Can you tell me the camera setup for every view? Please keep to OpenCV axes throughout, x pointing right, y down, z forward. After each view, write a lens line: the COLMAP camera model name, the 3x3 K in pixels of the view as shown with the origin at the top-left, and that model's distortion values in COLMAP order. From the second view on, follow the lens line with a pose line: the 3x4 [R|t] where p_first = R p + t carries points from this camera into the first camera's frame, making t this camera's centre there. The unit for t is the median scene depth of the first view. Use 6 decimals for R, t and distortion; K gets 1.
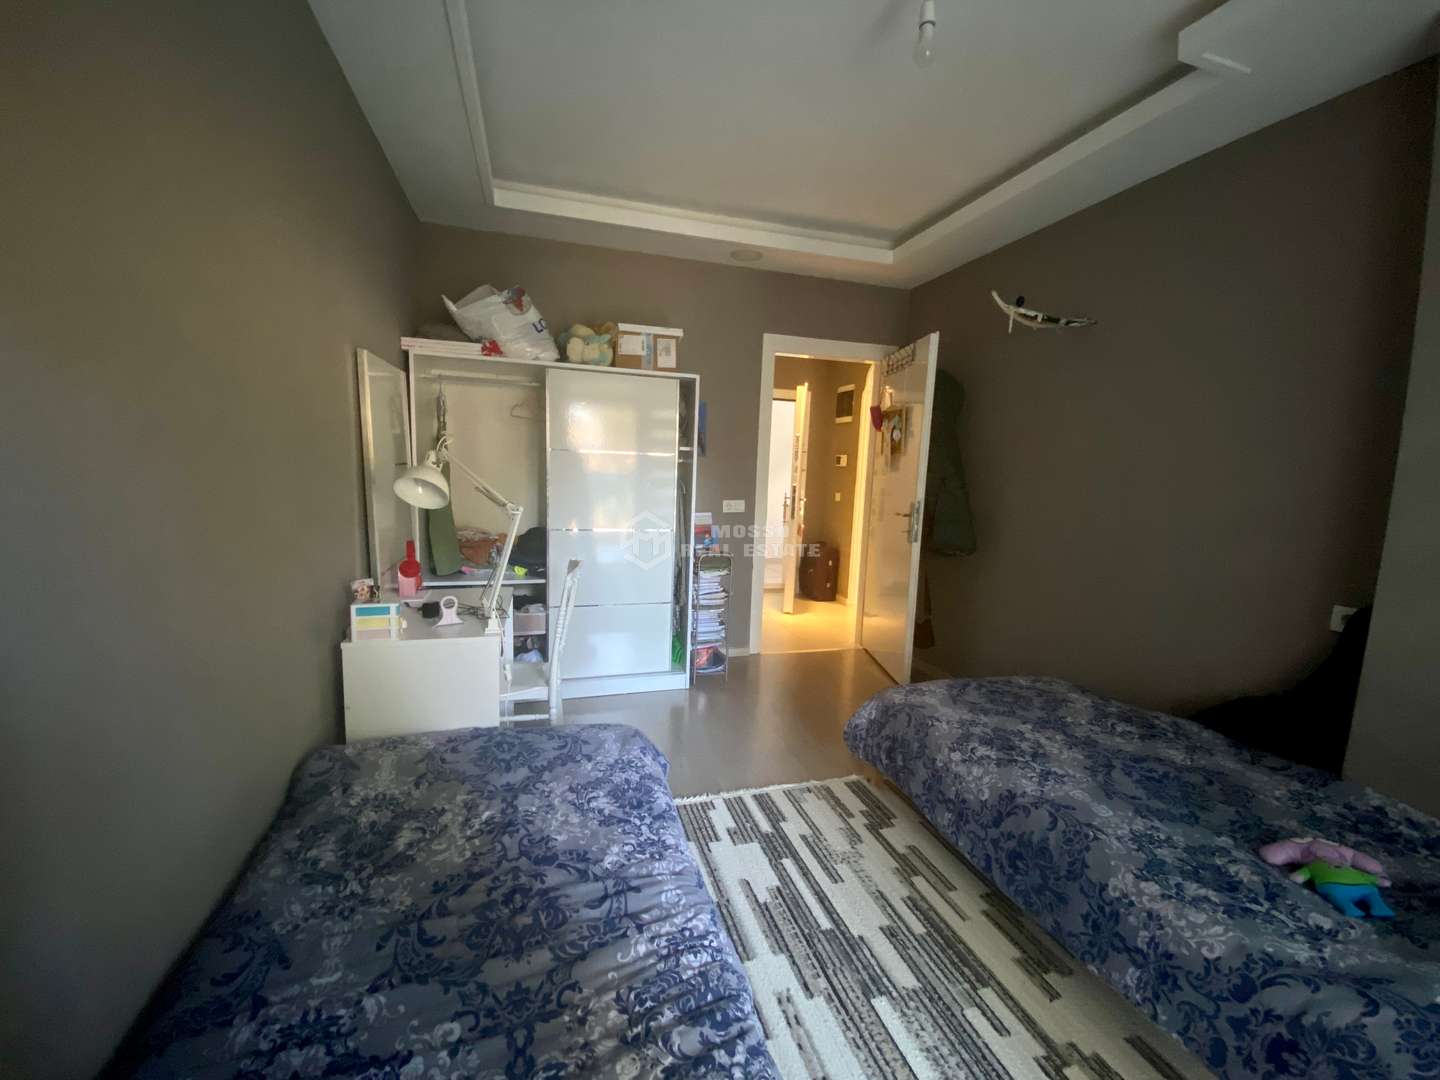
lens RADIAL K [[586.5, 0, 709.4], [0, 586.5, 532.8], [0, 0, 1]] dist [0.026534, -0.023439]
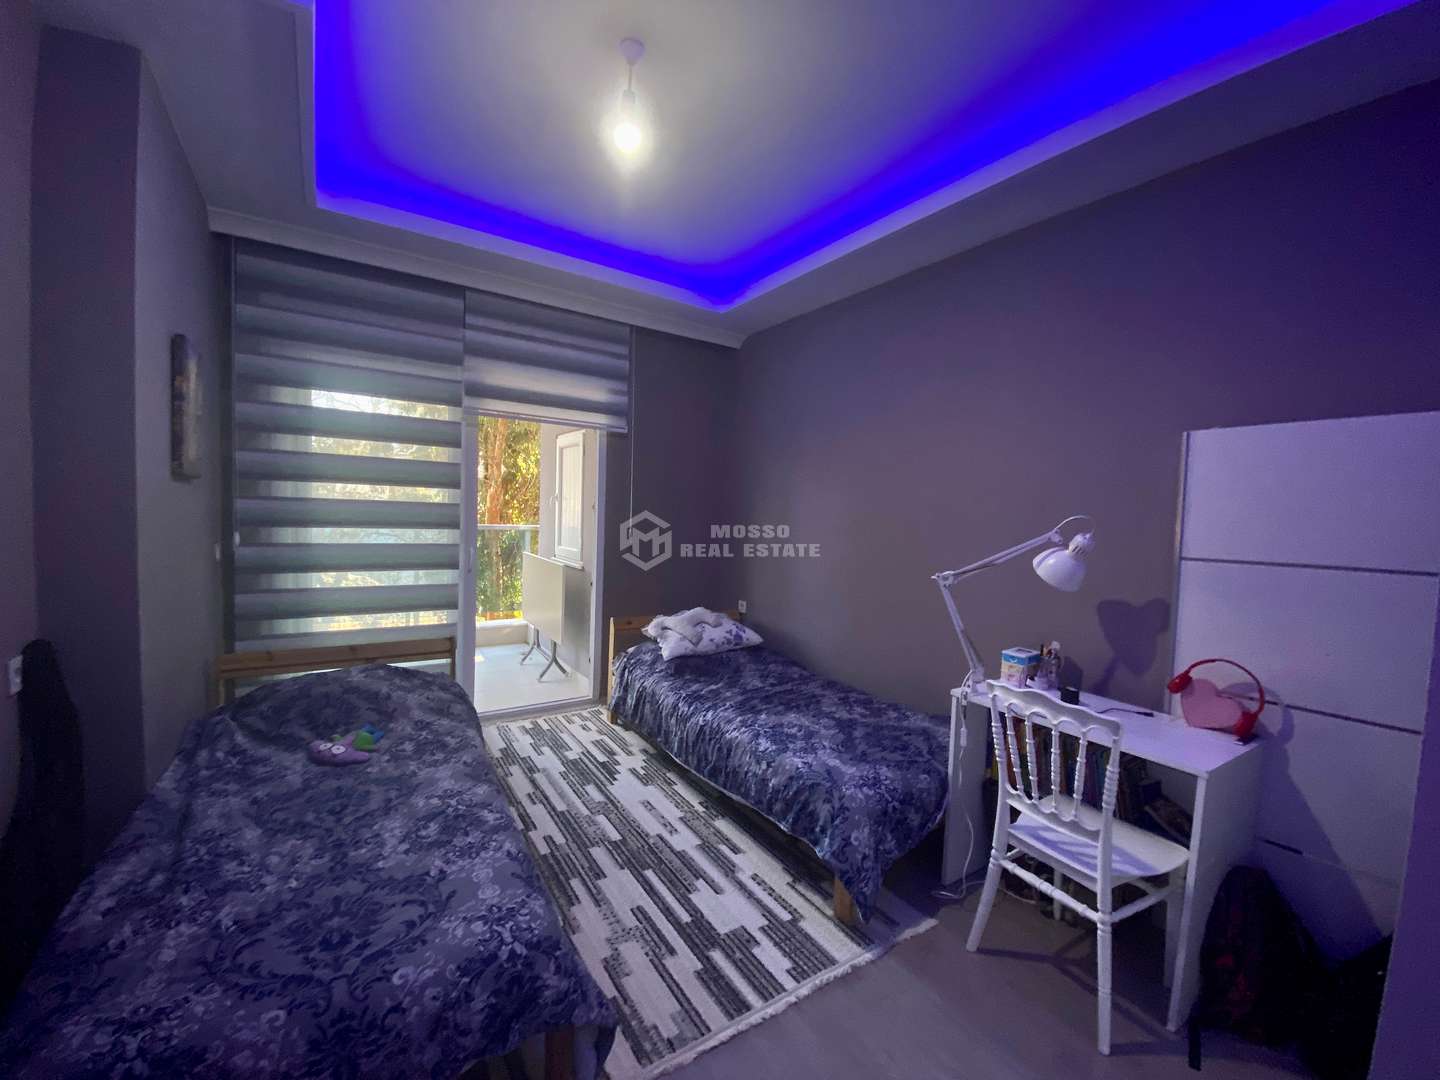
lens RADIAL K [[586.5, 0, 709.4], [0, 586.5, 532.8], [0, 0, 1]] dist [0.026534, -0.023439]
pose [[-0.956953, -0.062406, -0.283453, 0.430562], [-0.106548, 0.983959, 0.143082, -0.235197], [0.269977, 0.167124, -0.948252, 1.910050]]
